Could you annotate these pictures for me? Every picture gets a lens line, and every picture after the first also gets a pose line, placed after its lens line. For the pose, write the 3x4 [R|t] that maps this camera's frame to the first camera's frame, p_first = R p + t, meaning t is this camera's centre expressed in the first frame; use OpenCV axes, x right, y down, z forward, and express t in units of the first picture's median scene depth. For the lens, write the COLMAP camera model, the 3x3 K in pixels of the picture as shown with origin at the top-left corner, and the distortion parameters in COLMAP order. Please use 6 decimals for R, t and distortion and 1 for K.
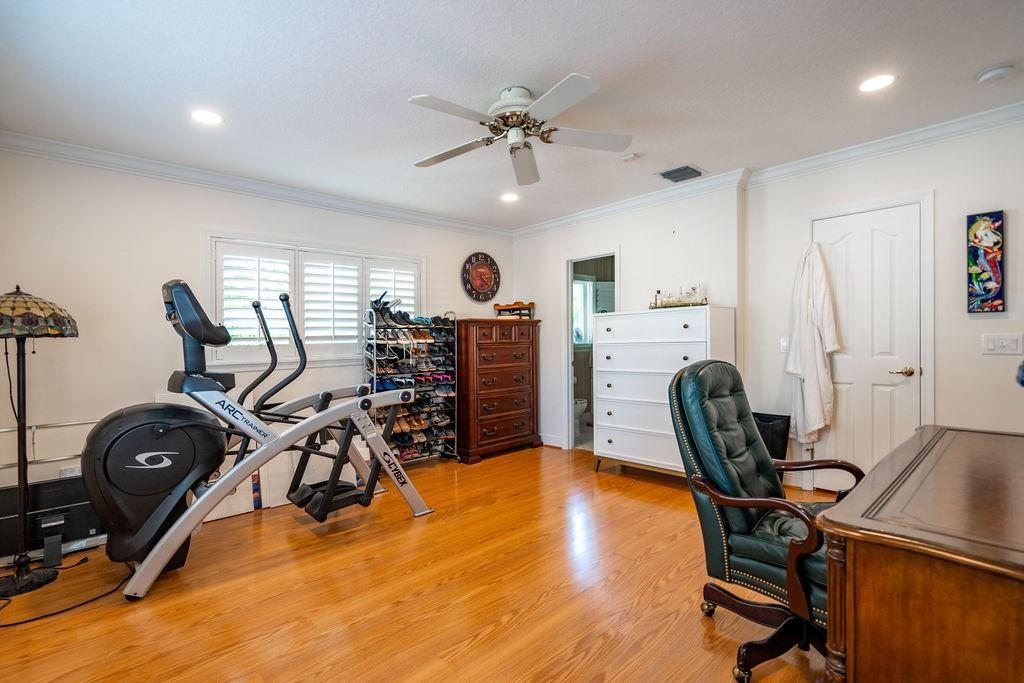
lens RADIAL K [[475.8, 0, 513.7], [0, 475.8, 348.9], [0, 0, 1]] dist [-0.000789, 0.000087]
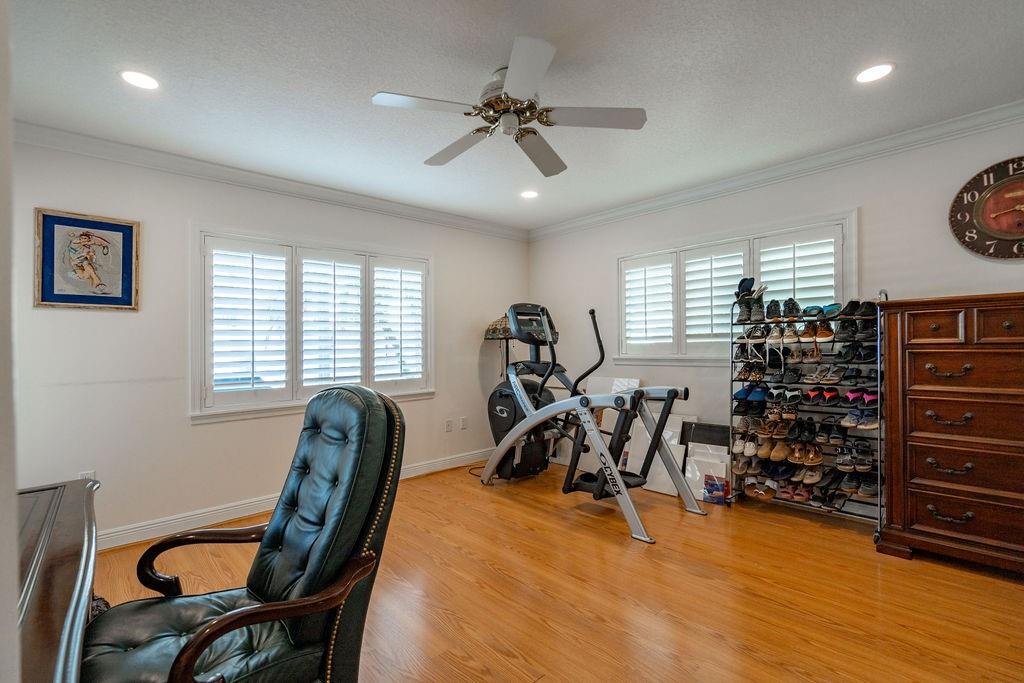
lens RADIAL K [[473.9, 0, 511.0], [0, 473.9, 337.3], [0, 0, 1]] dist [-0.000860, -0.000006]
pose [[-0.027036, 0.003668, -0.999628, 0.553840], [-0.002225, 0.999991, 0.003729, -0.023155], [0.999632, 0.002325, -0.027028, 0.627947]]
